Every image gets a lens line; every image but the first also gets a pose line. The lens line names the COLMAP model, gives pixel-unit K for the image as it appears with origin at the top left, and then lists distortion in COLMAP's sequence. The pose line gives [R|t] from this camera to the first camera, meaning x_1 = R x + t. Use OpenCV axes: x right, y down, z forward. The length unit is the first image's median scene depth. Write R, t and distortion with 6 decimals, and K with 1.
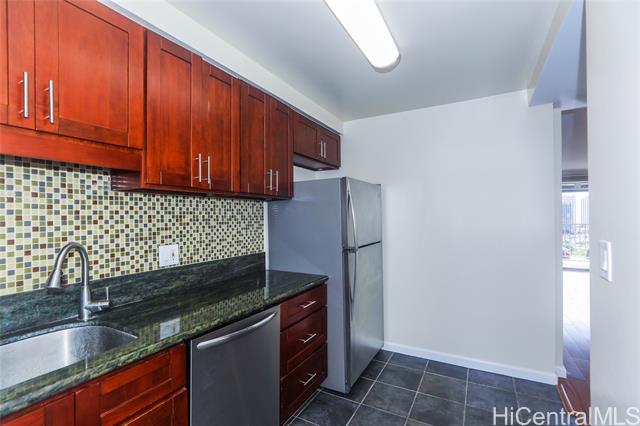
lens RADIAL K [[297.0, 0, 320.3], [0, 297.0, 215.2], [0, 0, 1]] dist [-0.002359, 0.001551]
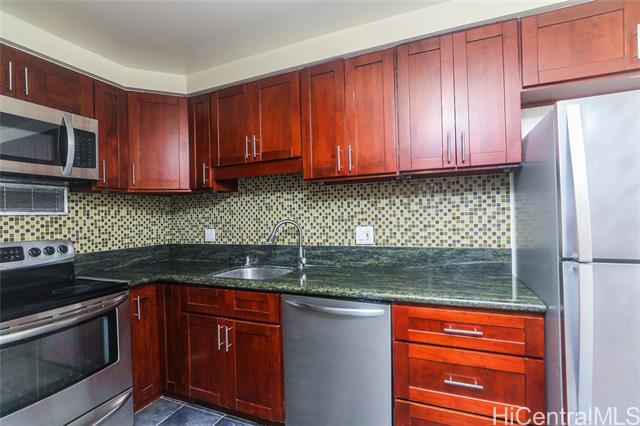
lens RADIAL K [[297.0, 0, 320.6], [0, 297.0, 212.4], [0, 0, 1]] dist [-0.002359, 0.001551]
pose [[0.109843, 0.000225, -0.993949, 0.692344], [0.033212, 0.999441, 0.003896, 0.038118], [0.993394, -0.033439, 0.109774, 0.777930]]
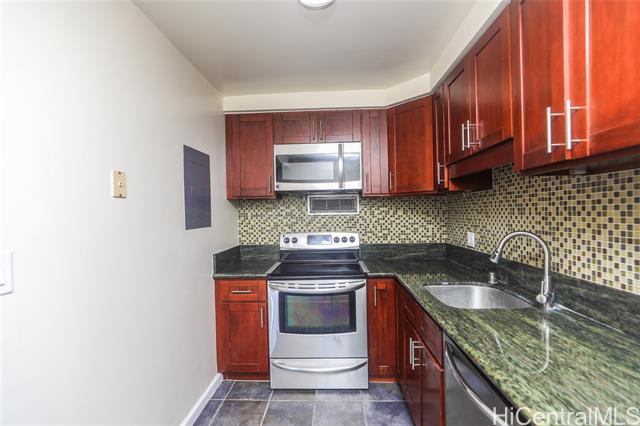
lens RADIAL K [[297.0, 0, 320.4], [0, 297.0, 213.1], [0, 0, 1]] dist [-0.002359, 0.001551]
pose [[-0.892353, 0.029313, -0.450385, 0.298717], [0.031043, 0.999512, 0.003546, -0.004596], [0.450269, -0.010817, -0.892827, 1.300522]]
